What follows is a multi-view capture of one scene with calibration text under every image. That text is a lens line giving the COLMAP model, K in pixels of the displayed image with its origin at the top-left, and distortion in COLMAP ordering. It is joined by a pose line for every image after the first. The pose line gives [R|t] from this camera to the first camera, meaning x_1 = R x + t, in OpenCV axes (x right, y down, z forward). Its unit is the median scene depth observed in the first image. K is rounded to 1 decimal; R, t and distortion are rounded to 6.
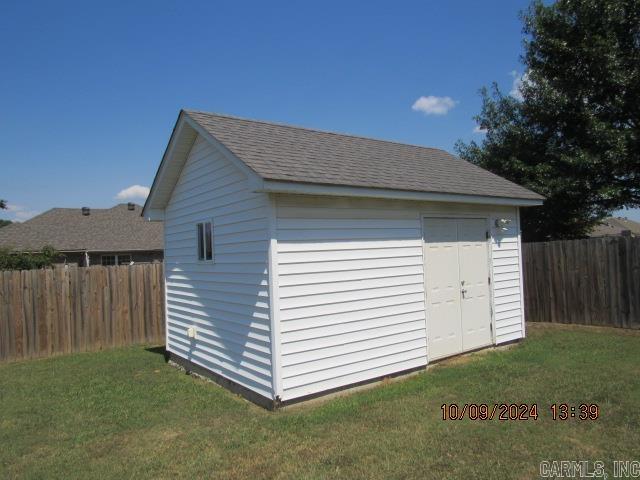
lens RADIAL K [[460.4, 0, 317.3], [0, 460.4, 240.7], [0, 0, 1]] dist [-0.025804, 0.006112]
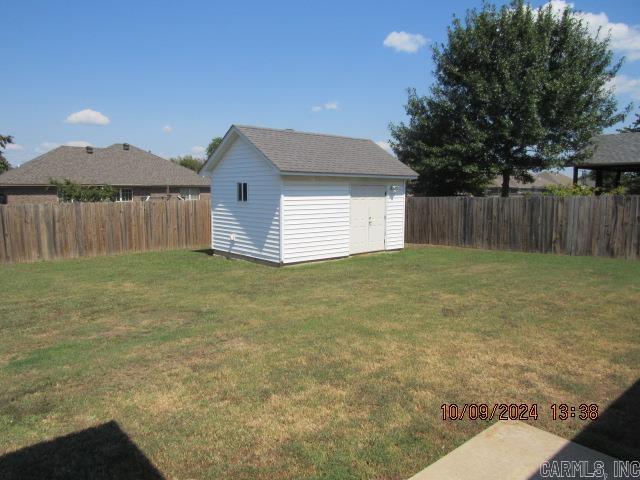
lens RADIAL K [[460.4, 0, 317.3], [0, 460.4, 240.7], [0, 0, 1]] dist [-0.025804, 0.006112]
pose [[0.995408, 0.033937, 0.089507, -0.082217], [-0.045709, 0.990069, 0.132943, -0.061842], [-0.084107, -0.136424, 0.987074, -0.921696]]
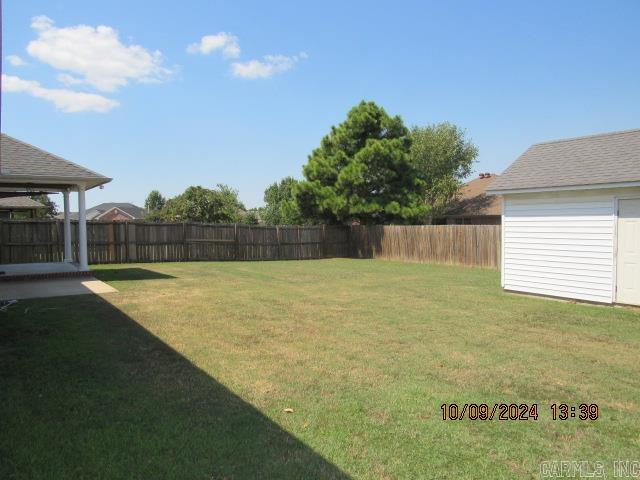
lens RADIAL K [[460.4, 0, 317.3], [0, 460.4, 240.7], [0, 0, 1]] dist [-0.025804, 0.006112]
pose [[-0.026462, 0.079118, -0.996514, 1.446411], [0.033522, 0.996373, 0.078217, -0.056697], [0.999088, -0.031335, -0.029018, 0.120950]]
